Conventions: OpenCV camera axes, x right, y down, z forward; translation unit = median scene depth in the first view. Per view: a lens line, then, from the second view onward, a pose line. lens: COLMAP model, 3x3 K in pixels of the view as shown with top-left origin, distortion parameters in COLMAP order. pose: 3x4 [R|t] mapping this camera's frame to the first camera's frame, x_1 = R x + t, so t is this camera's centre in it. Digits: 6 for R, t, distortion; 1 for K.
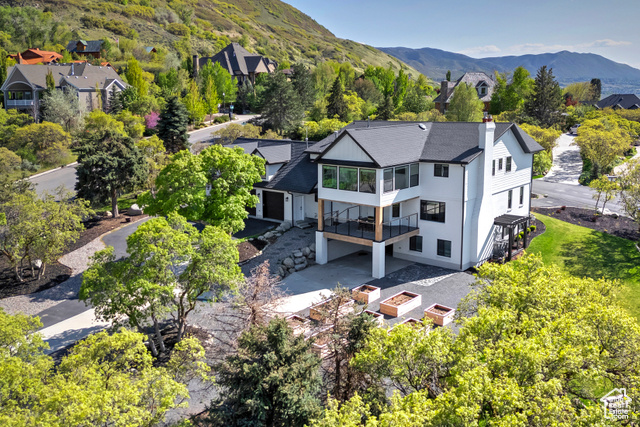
lens RADIAL K [[588.5, 0, 362.8], [0, 588.5, 168.7], [0, 0, 1]] dist [0.079052, -0.004670]
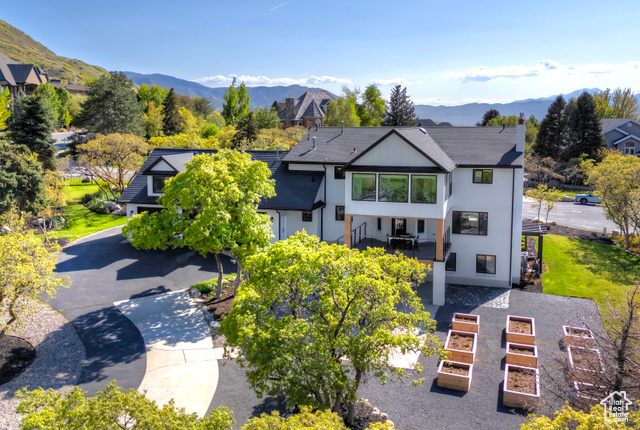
lens RADIAL K [[595.6, 0, 339.2], [0, 595.6, 140.8], [0, 0, 1]] dist [0.057810, -0.007271]
pose [[0.921524, 0.006373, 0.388268, -0.383050], [0.030549, 0.995577, -0.088848, 0.020918], [-0.387117, 0.093736, 0.917253, 0.222228]]
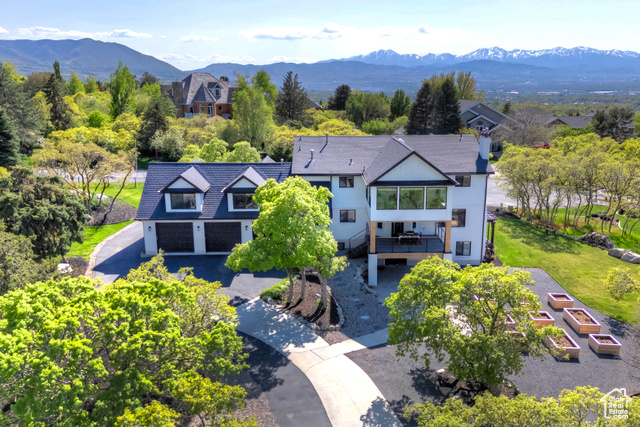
lens RADIAL K [[580.0, 0, 341.4], [0, 580.0, 186.1], [0, 0, 1]] dist [0.090811, -0.168431]
pose [[0.748338, -0.103404, 0.655208, -0.708027], [0.070946, 0.994586, 0.075934, -0.081312], [-0.659512, -0.010340, 0.751623, 0.281497]]
